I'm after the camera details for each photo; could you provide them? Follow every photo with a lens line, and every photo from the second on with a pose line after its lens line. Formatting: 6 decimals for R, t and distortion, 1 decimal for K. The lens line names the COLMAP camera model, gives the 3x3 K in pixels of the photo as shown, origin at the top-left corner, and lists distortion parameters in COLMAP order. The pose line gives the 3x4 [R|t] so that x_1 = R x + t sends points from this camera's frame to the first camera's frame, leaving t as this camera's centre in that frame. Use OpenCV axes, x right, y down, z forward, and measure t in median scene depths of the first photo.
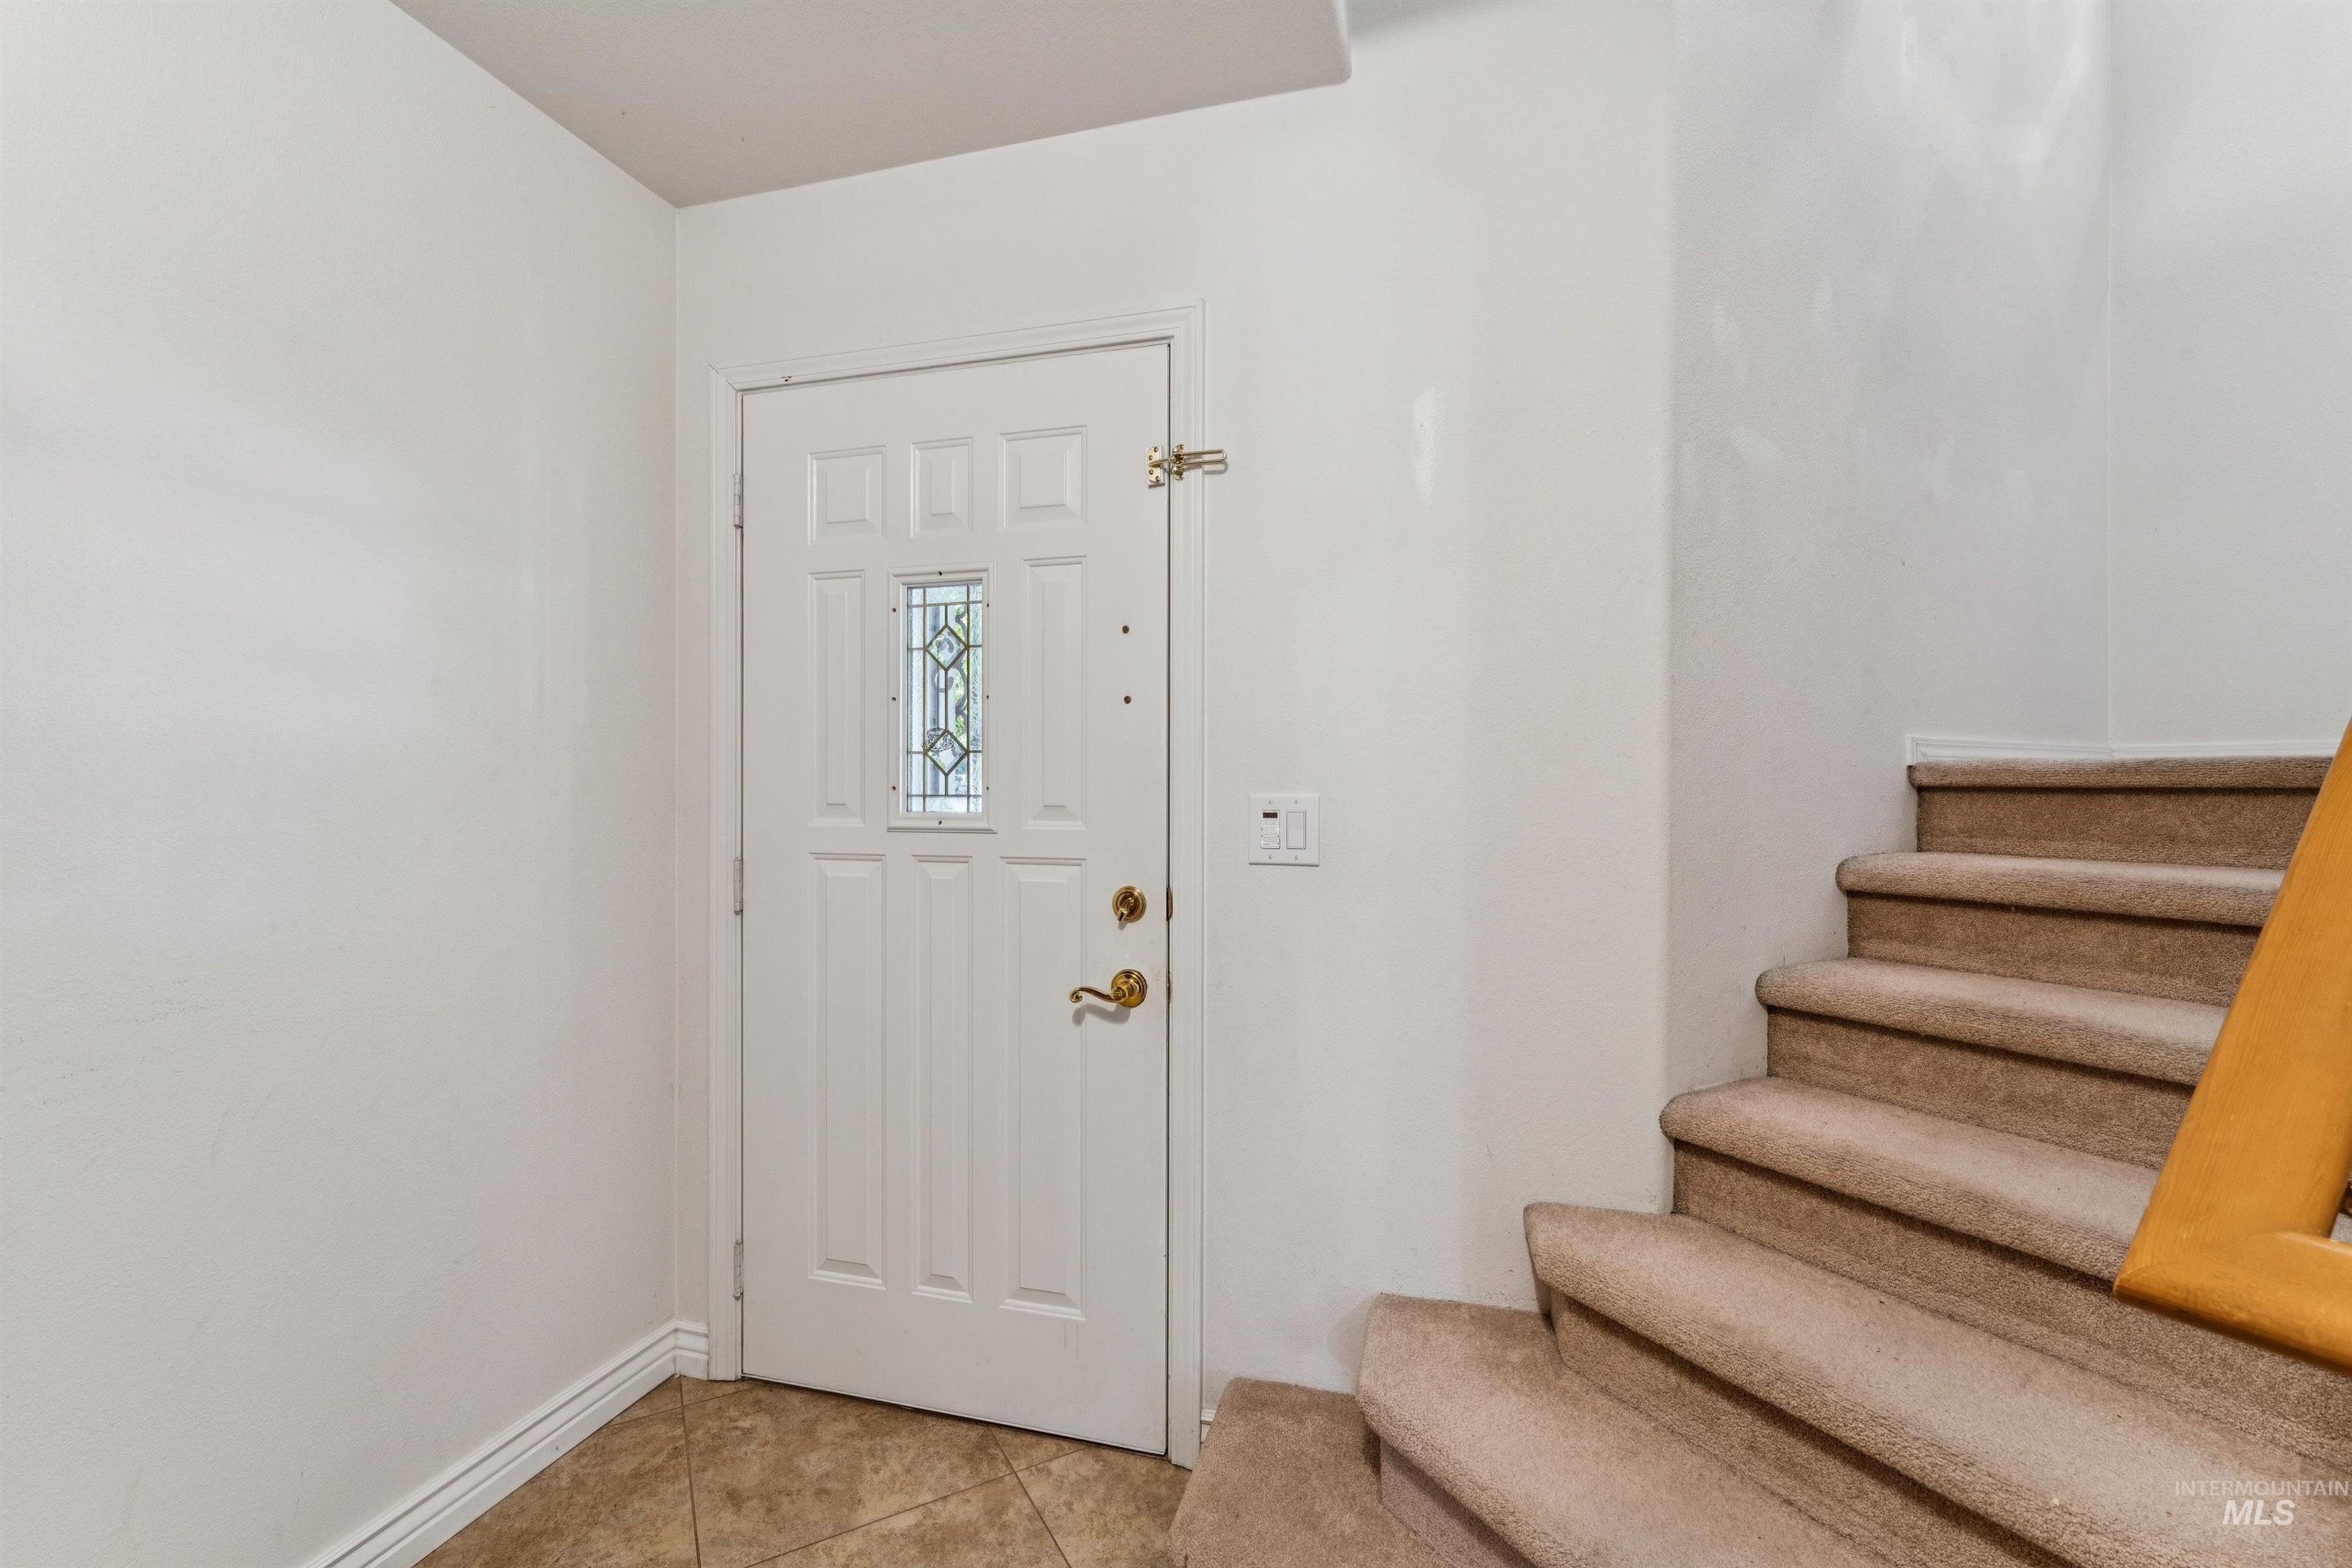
lens RADIAL K [[1009.6, 0, 1186.3], [0, 1009.6, 778.0], [0, 0, 1]] dist [-0.002154, -0.000353]
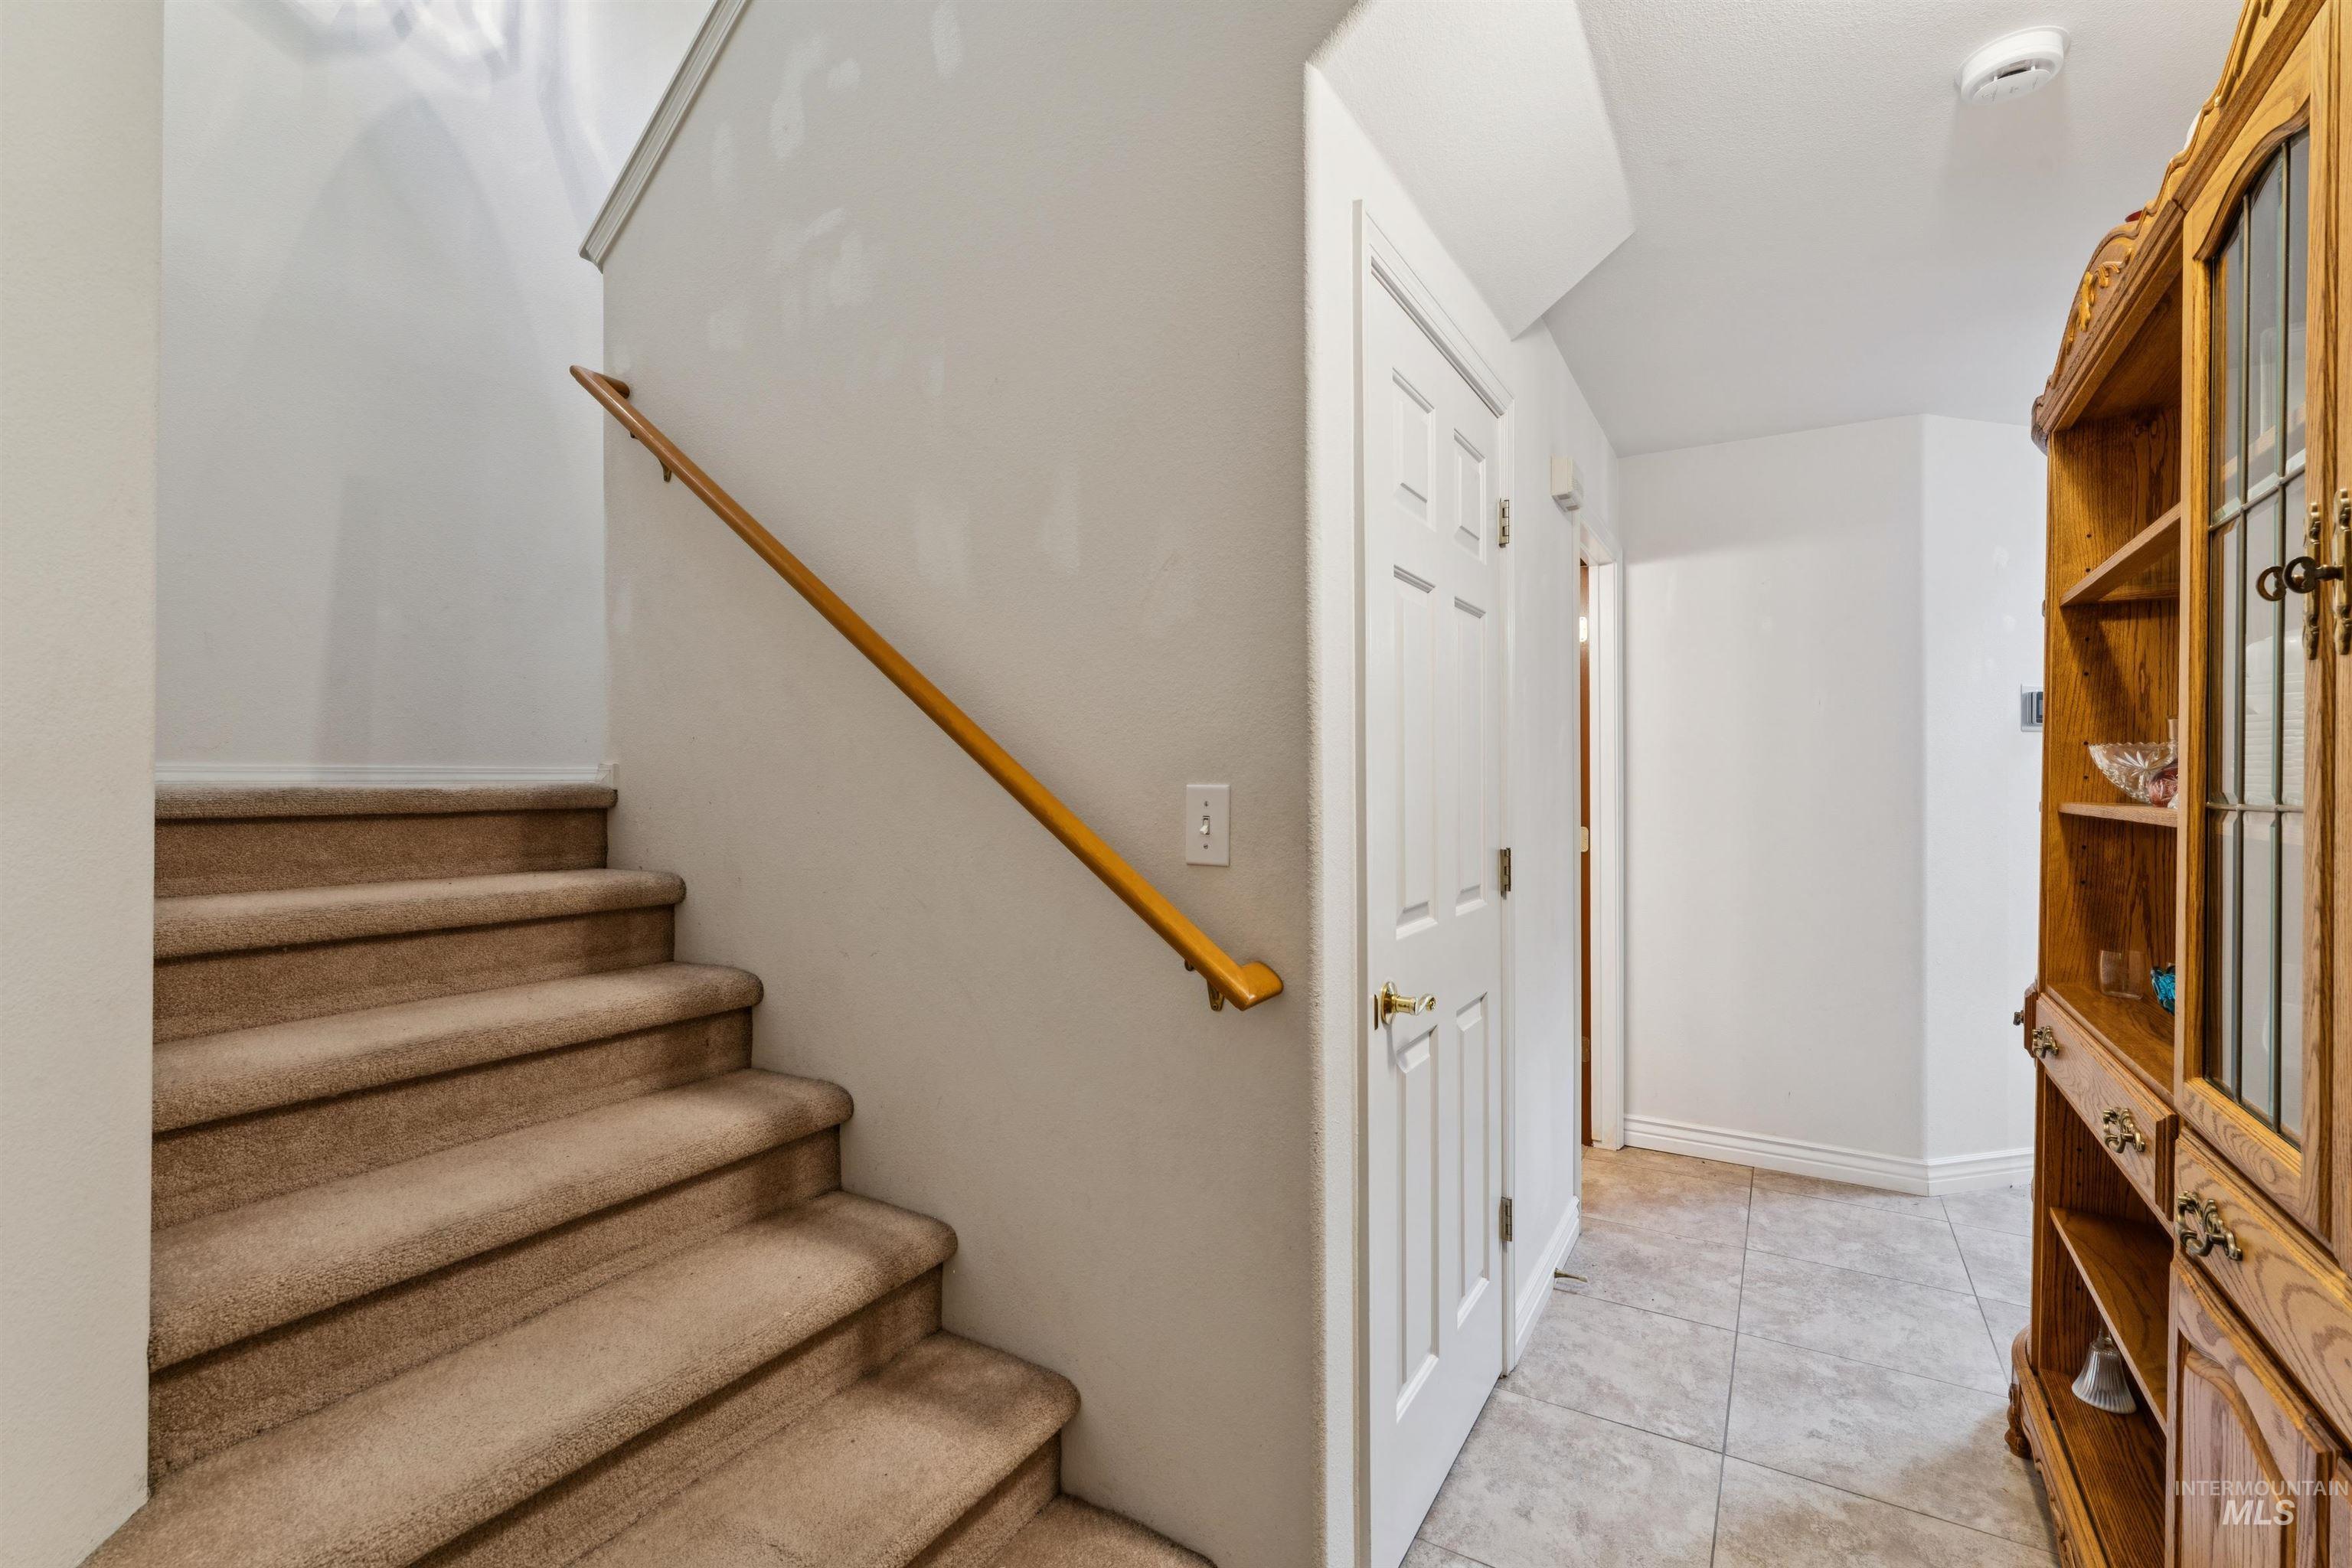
lens RADIAL K [[1014.7, 0, 1180.4], [0, 1014.7, 780.2], [0, 0, 1]] dist [-0.003104, 0.000530]
pose [[-0.485593, 0.004722, 0.874172, -0.456003], [-0.003529, 0.999967, -0.007362, -0.026389], [-0.874178, -0.006660, -0.485560, 0.808289]]
